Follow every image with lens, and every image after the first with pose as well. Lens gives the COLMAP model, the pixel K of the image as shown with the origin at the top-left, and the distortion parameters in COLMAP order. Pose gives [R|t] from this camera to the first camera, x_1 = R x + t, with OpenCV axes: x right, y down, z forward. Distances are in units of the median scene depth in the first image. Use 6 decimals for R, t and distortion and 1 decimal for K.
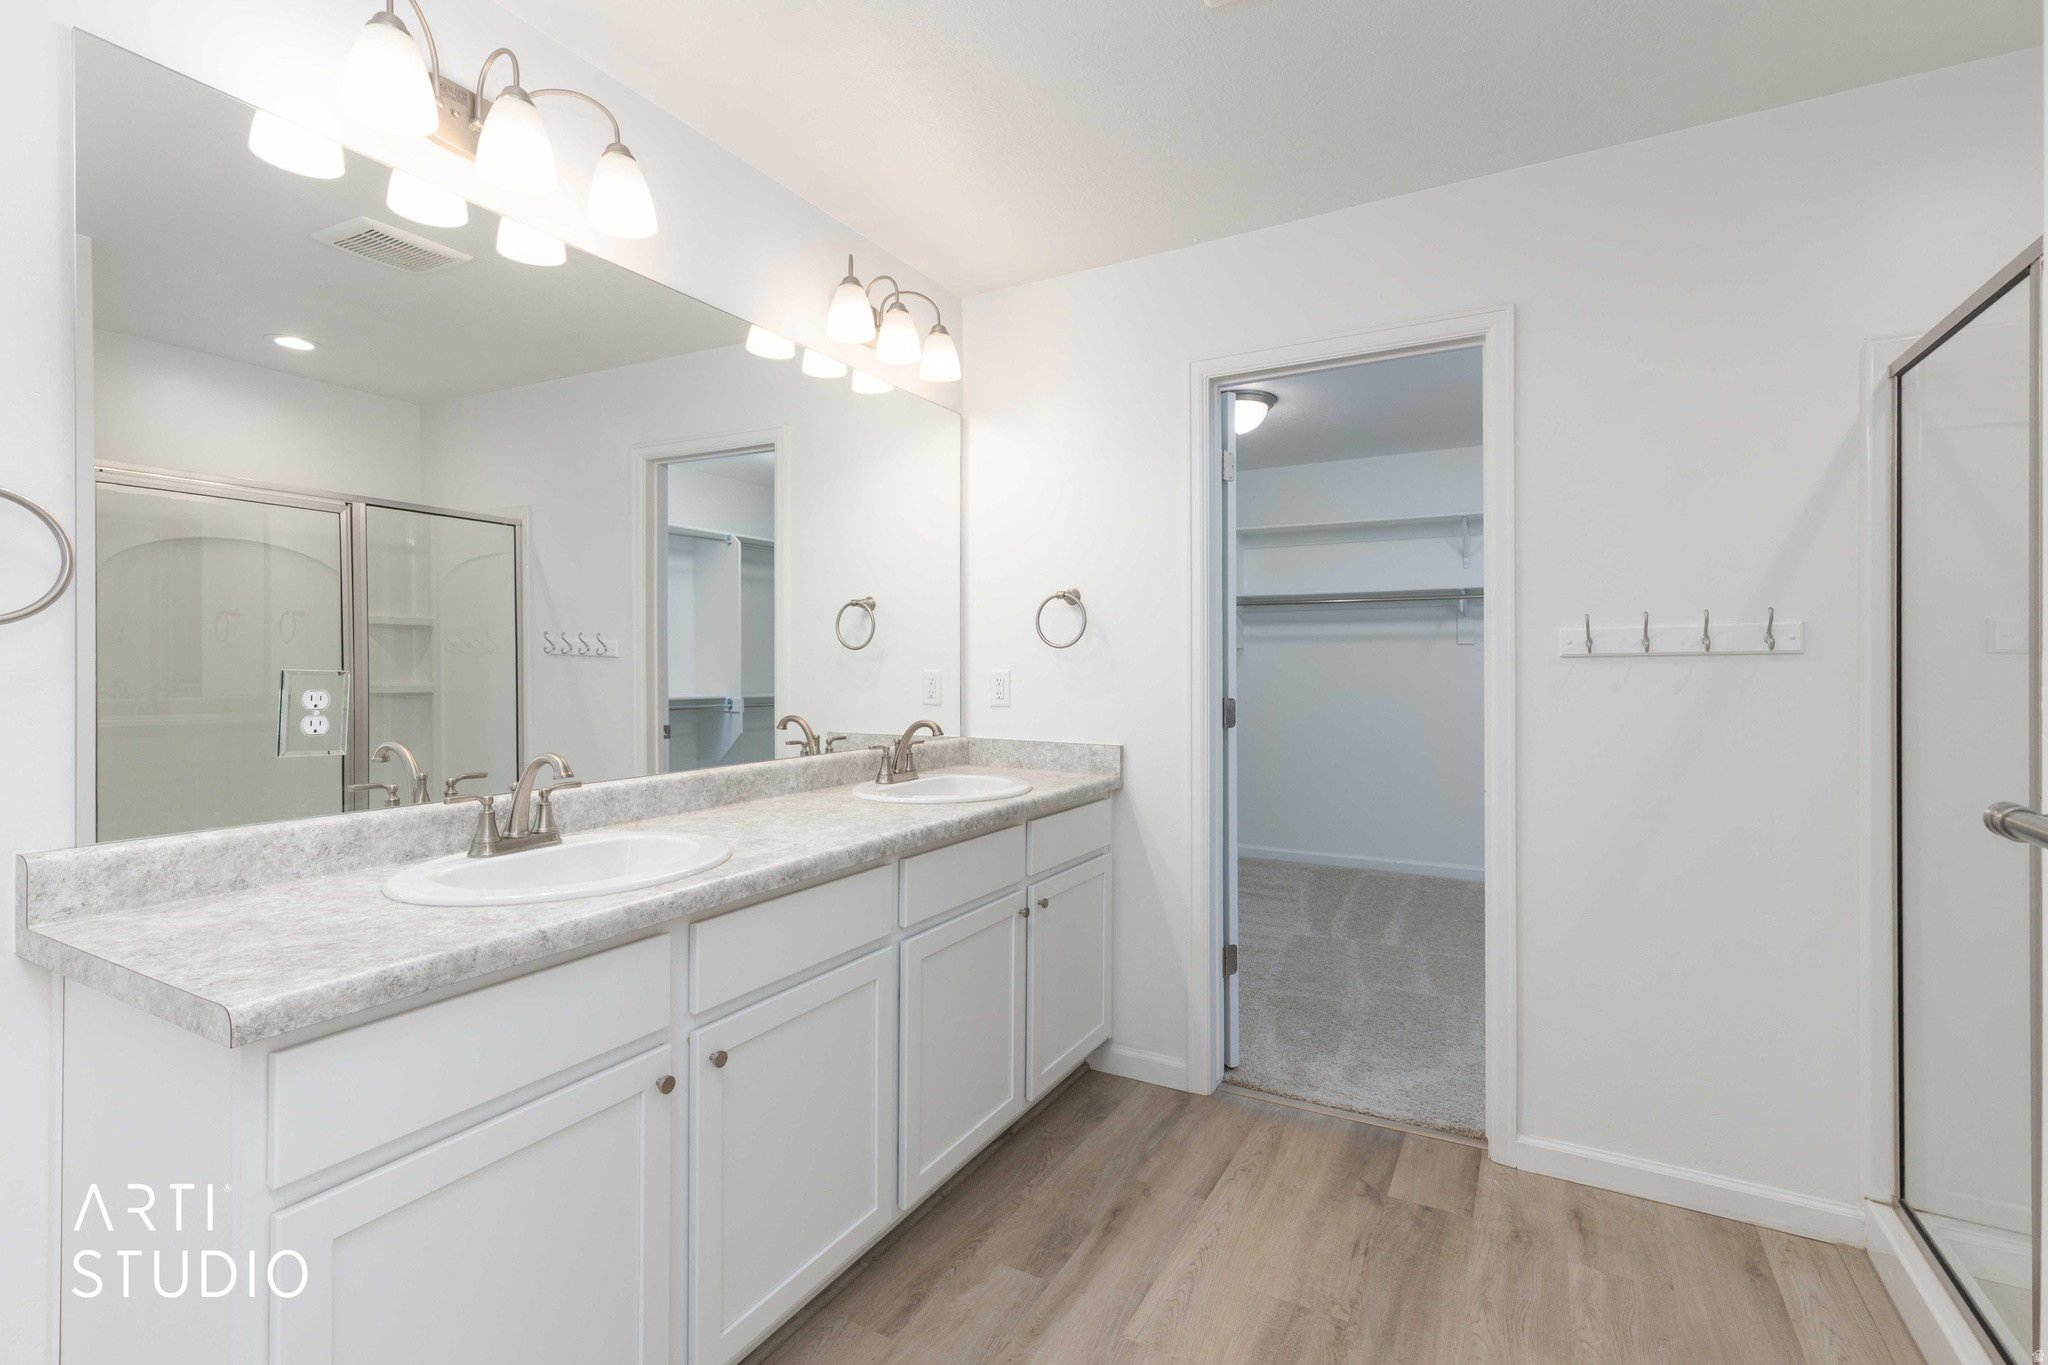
lens RADIAL K [[929.1, 0, 1035.8], [0, 929.1, 668.6], [0, 0, 1]] dist [0.005413, 0.000042]
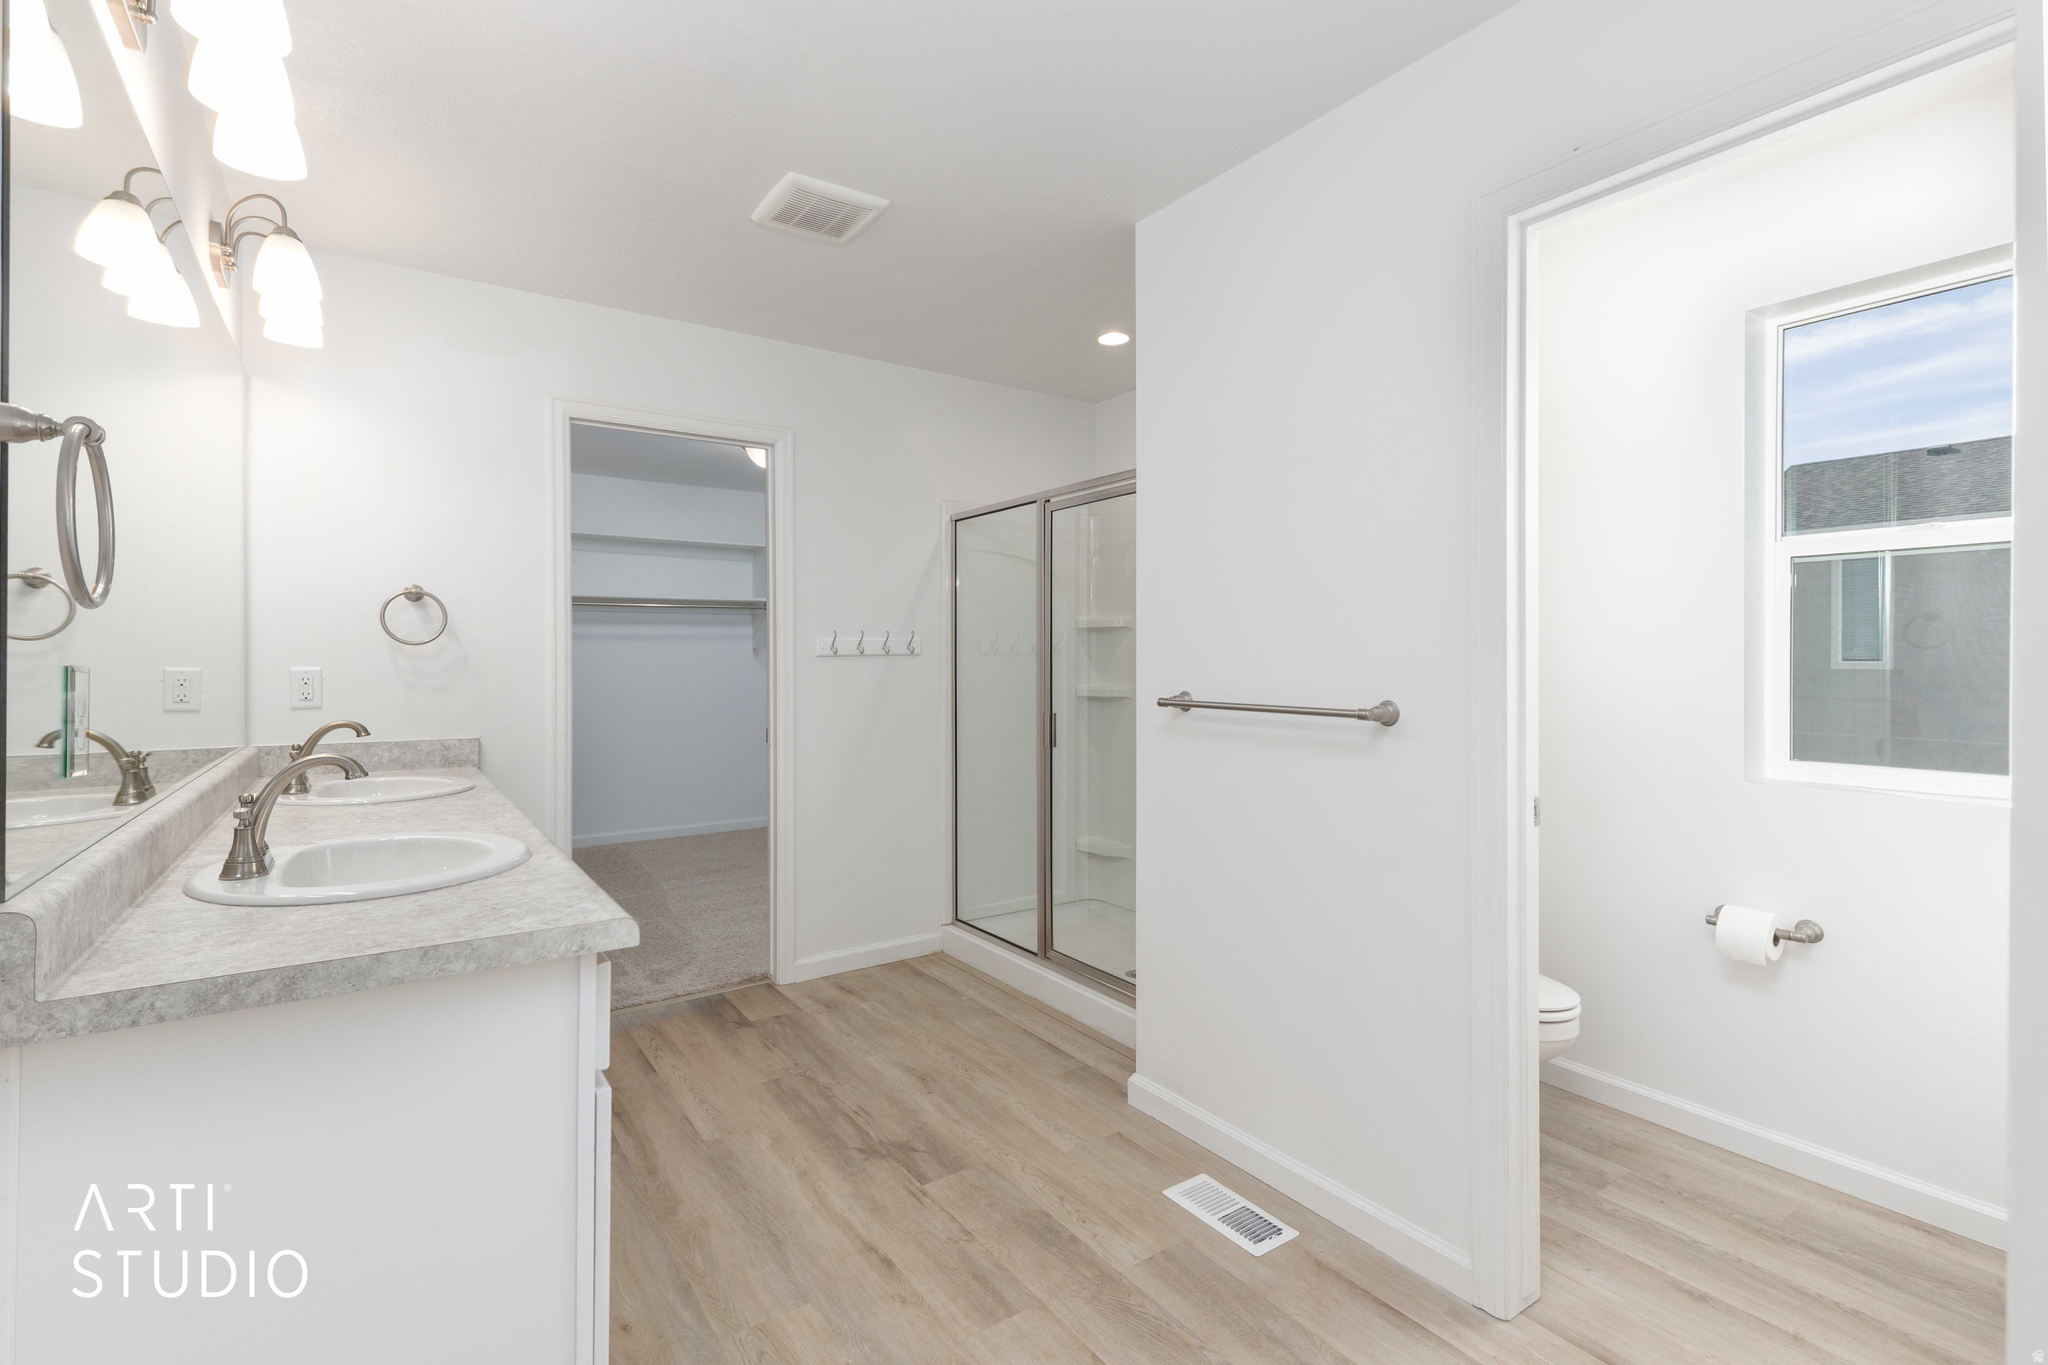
lens RADIAL K [[929.1, 0, 1033.4], [0, 929.1, 669.6], [0, 0, 1]] dist [0.005413, 0.000042]
pose [[0.428151, -0.008923, 0.903663, -0.784853], [0.005353, 0.999959, 0.007337, 0.000256], [-0.903691, 0.001696, 0.428181, -0.036462]]
